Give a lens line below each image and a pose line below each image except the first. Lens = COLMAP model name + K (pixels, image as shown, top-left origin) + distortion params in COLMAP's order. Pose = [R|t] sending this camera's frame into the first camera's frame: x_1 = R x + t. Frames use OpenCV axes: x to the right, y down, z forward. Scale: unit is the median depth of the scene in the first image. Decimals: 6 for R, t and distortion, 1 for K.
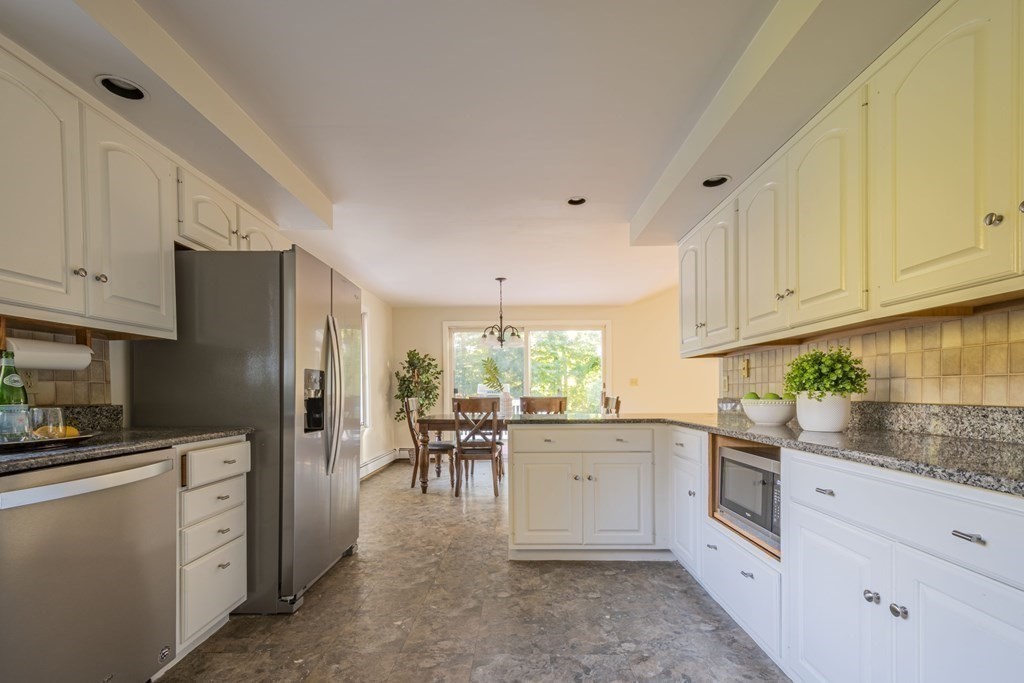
lens RADIAL K [[459.7, 0, 509.3], [0, 459.7, 401.5], [0, 0, 1]] dist [0.017854, -0.000226]
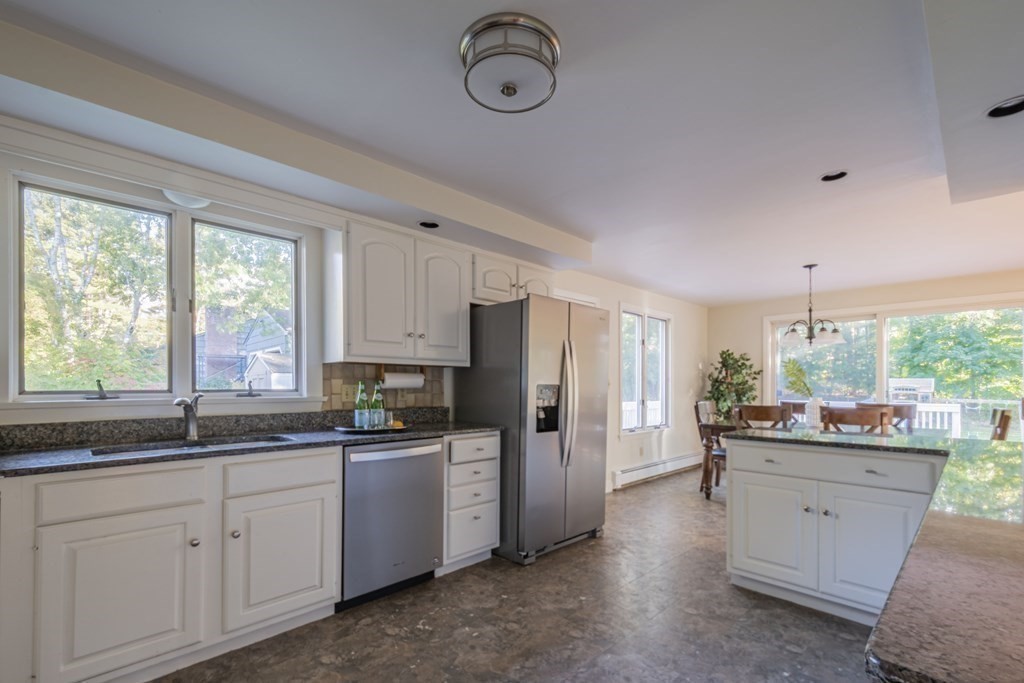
lens RADIAL K [[451.3, 0, 510.9], [0, 451.3, 391.3], [0, 0, 1]] dist [0.015763, -0.000297]
pose [[0.710429, 0.013223, -0.703645, 0.412555], [-0.018976, 0.999820, -0.000370, -0.048294], [0.703513, 0.013615, 0.710552, 0.025725]]
